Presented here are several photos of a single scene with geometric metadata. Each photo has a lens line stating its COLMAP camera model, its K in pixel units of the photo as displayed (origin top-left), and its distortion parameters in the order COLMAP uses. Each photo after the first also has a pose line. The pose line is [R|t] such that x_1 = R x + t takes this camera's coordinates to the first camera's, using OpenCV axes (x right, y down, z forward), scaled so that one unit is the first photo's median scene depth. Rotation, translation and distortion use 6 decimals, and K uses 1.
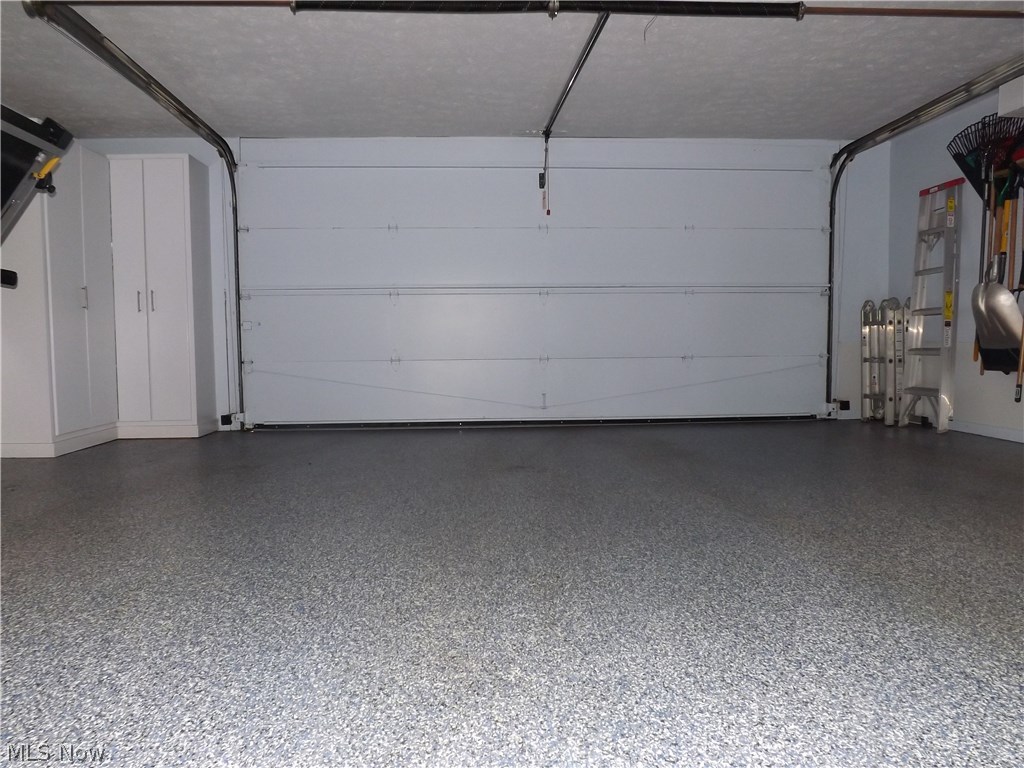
lens RADIAL K [[739.5, 0, 506.4], [0, 739.5, 390.8], [0, 0, 1]] dist [-0.059756, 0.019868]
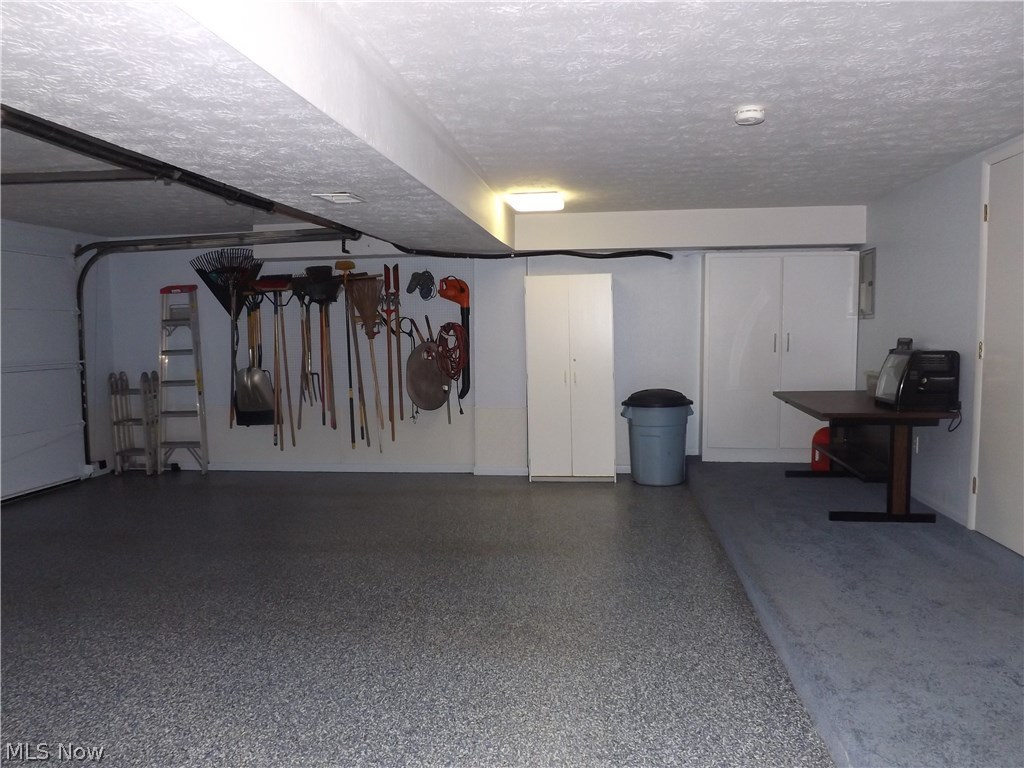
lens RADIAL K [[739.5, 0, 507.7], [0, 739.5, 382.4], [0, 0, 1]] dist [-0.059756, 0.019868]
pose [[0.208944, -0.063455, 0.975867, -0.562657], [0.087830, 0.995077, 0.045899, -0.116020], [-0.973975, 0.076120, 0.213489, 0.138318]]
